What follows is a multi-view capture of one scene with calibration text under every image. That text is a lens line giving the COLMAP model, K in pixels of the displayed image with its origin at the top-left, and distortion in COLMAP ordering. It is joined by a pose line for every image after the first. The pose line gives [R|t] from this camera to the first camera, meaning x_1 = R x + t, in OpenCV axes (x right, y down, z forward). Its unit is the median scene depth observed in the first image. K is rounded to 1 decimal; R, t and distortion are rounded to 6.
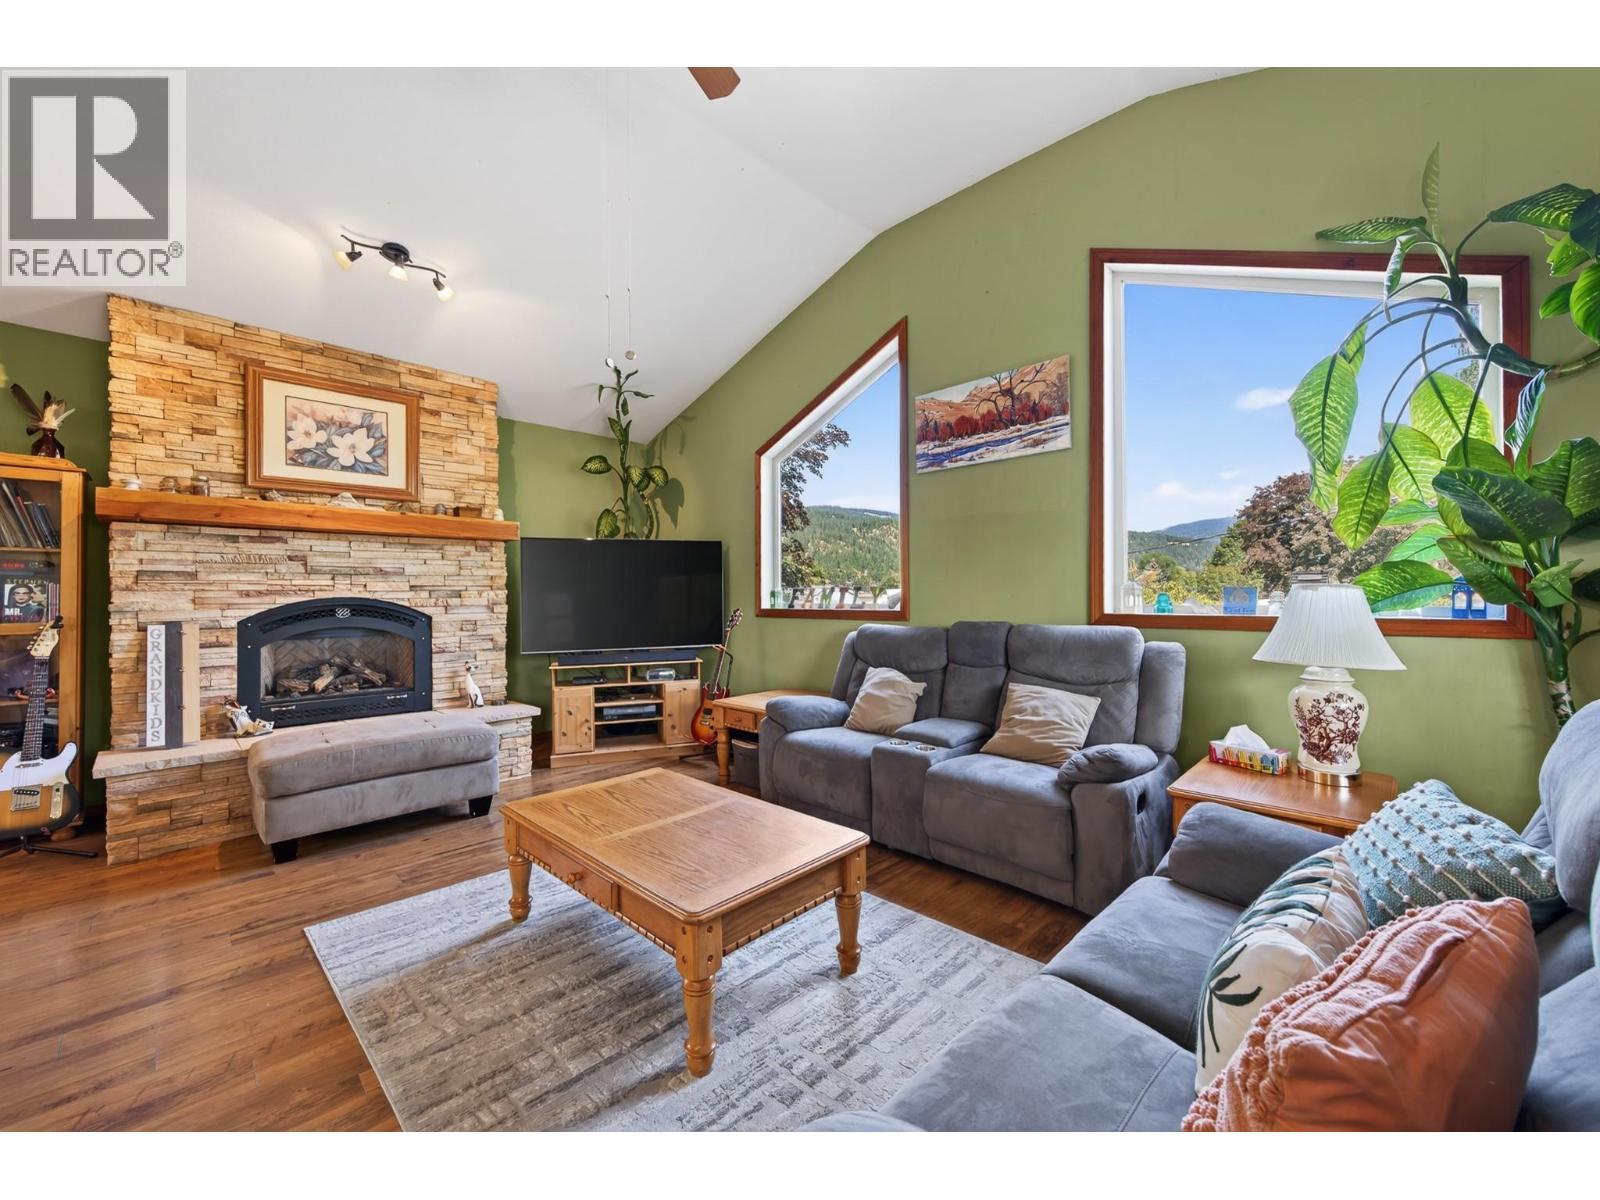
lens RADIAL K [[624.6, 0, 801.9], [0, 624.6, 589.8], [0, 0, 1]] dist [0.003180, 0.000022]
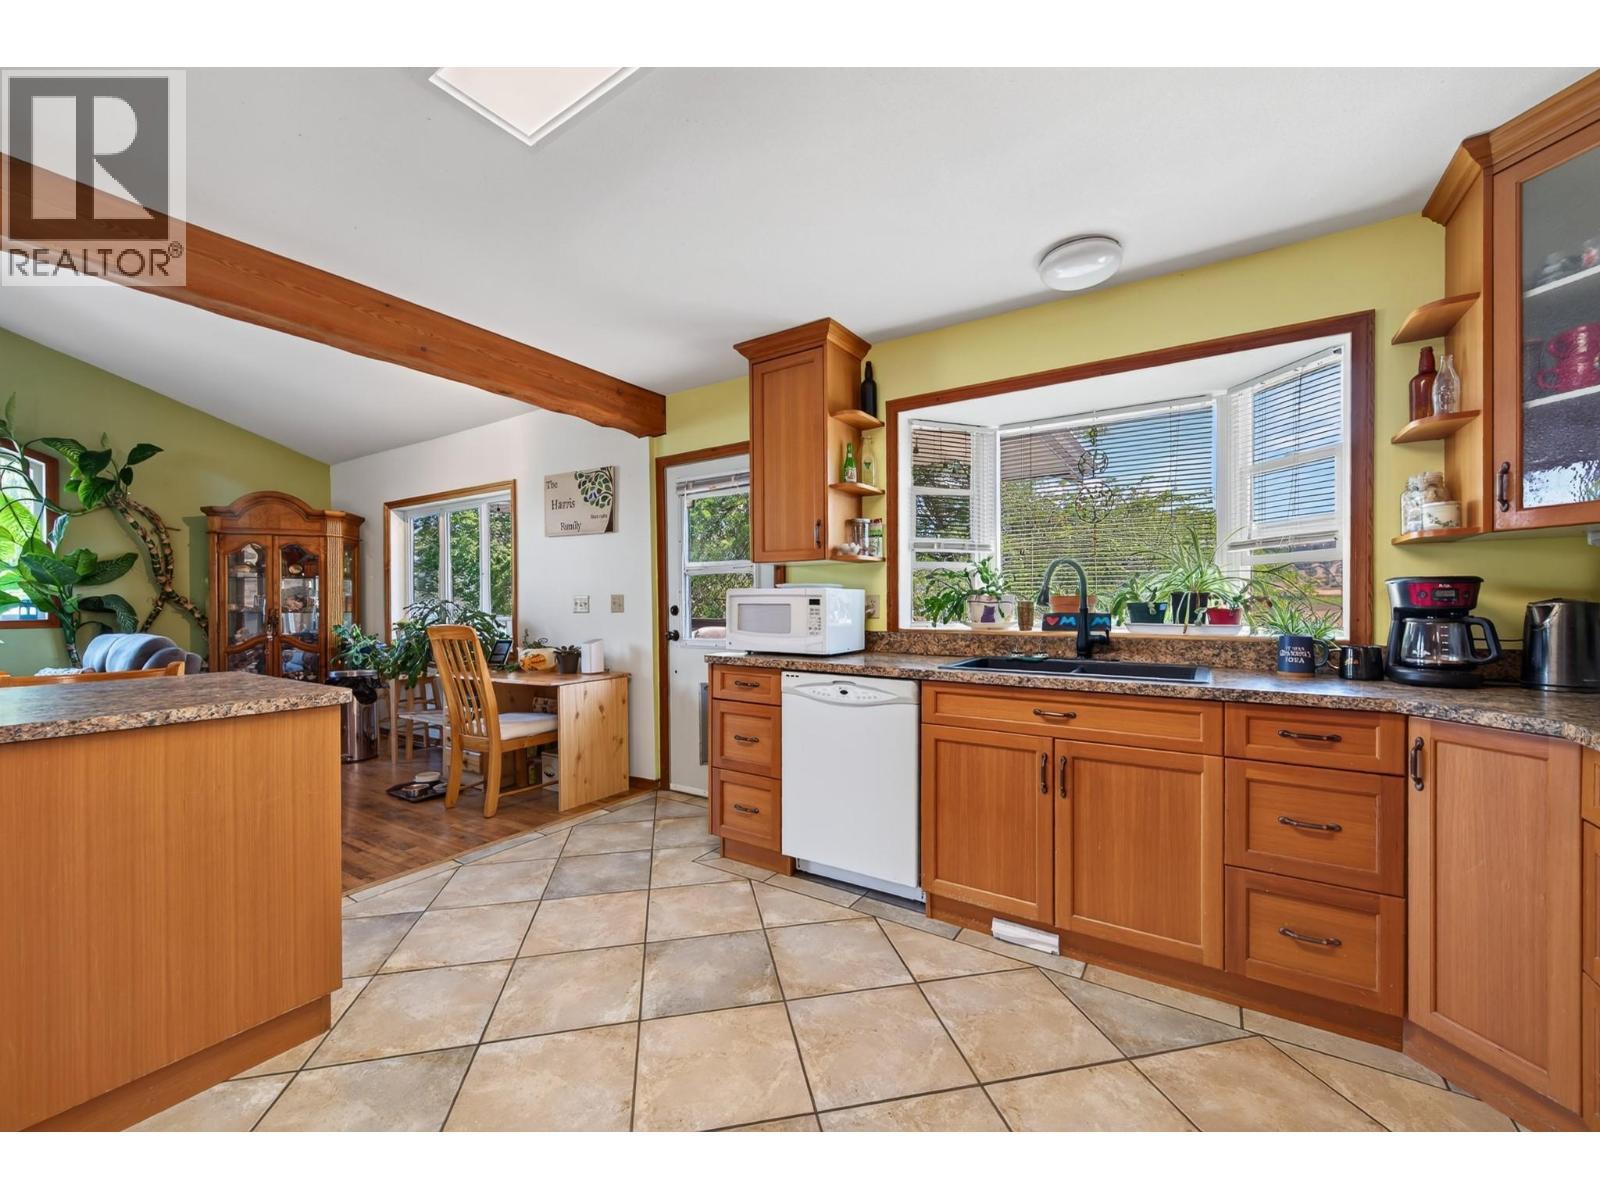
lens RADIAL K [[624.6, 0, 812.6], [0, 624.6, 604.1], [0, 0, 1]] dist [0.003180, 0.000022]
pose [[-0.207357, -0.001024, 0.978265, -1.629248], [-0.000313, 0.999999, 0.000980, -0.008578], [-0.978265, -0.000103, -0.207358, -1.200002]]
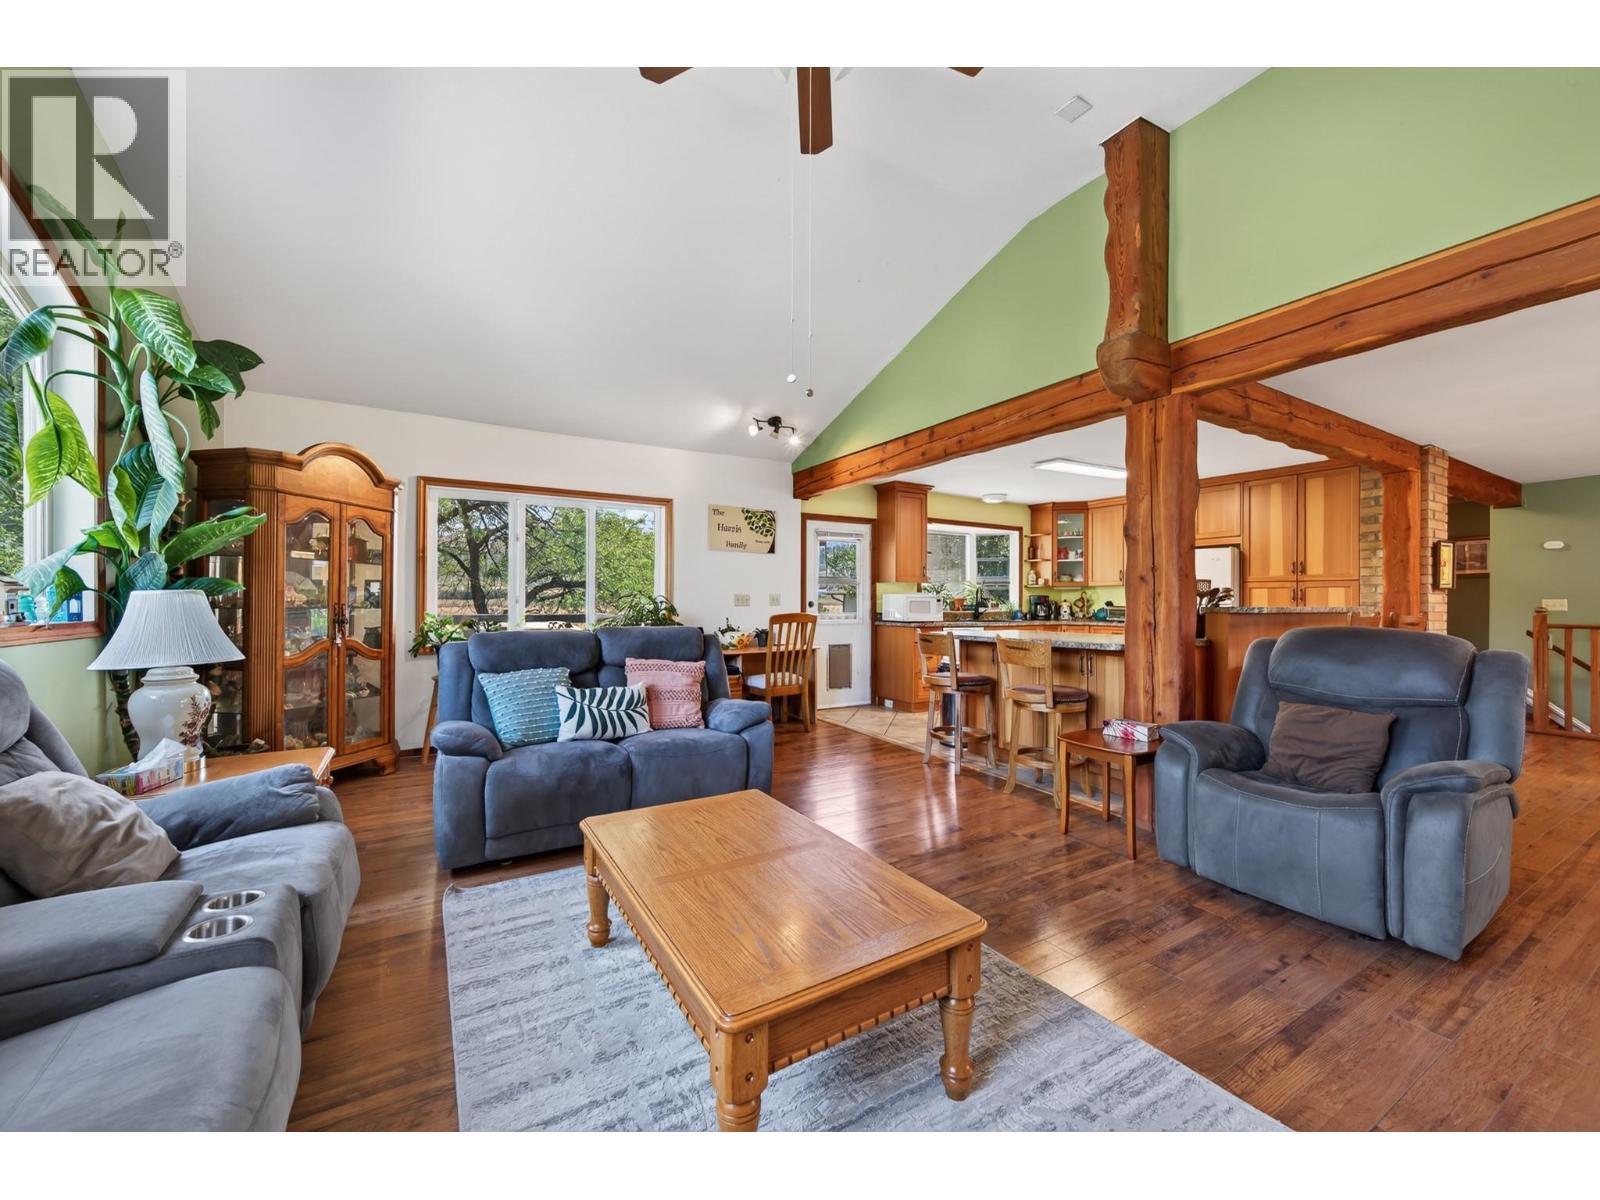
lens RADIAL K [[628.4, 0, 814.6], [0, 628.4, 591.2], [0, 0, 1]] dist [0.011614, -0.001038]
pose [[-0.969554, 0.002366, 0.244868, -0.546989], [-0.003158, 0.999749, -0.022168, 0.016300], [-0.244859, -0.022266, -0.969303, 1.831757]]
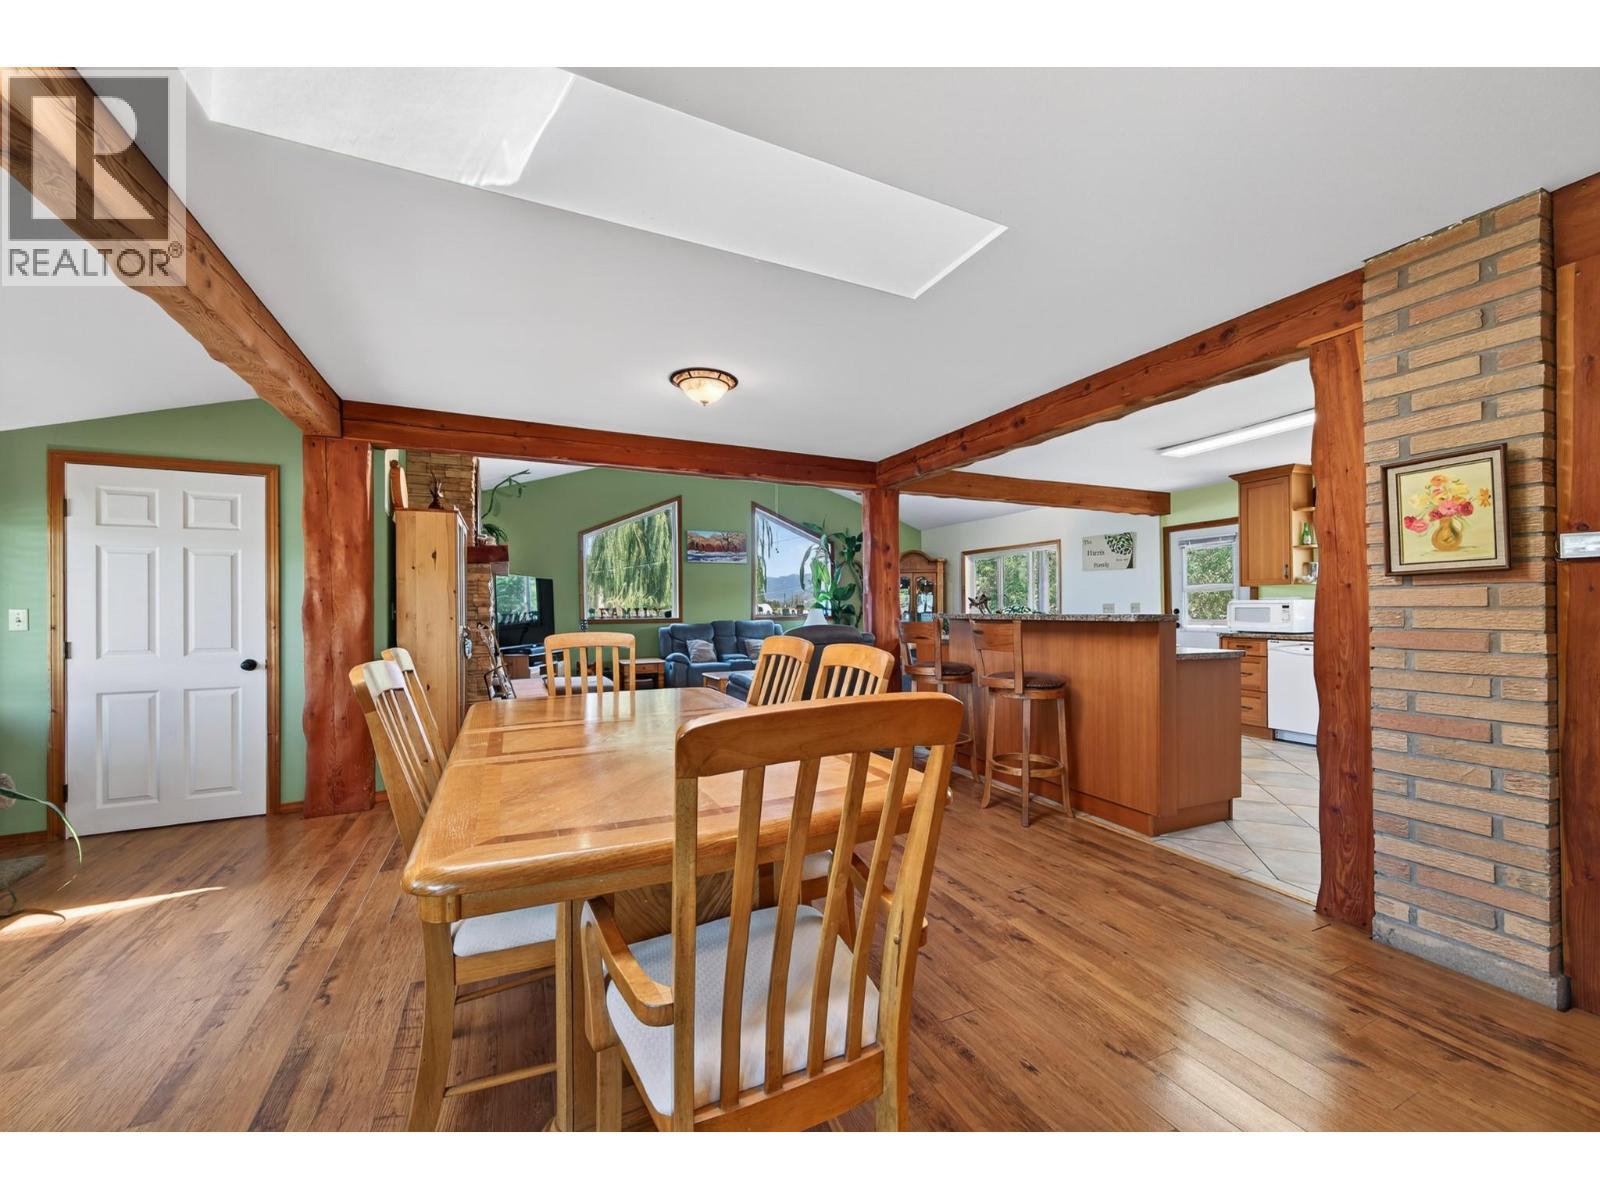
lens RADIAL K [[624.6, 0, 800.6], [0, 624.6, 603.7], [0, 0, 1]] dist [0.003180, 0.000022]
pose [[0.350751, 0.009074, 0.936425, -3.517786], [-0.000668, 0.999955, -0.009440, 0.002750], [-0.936469, 0.002686, 0.350741, -0.490796]]
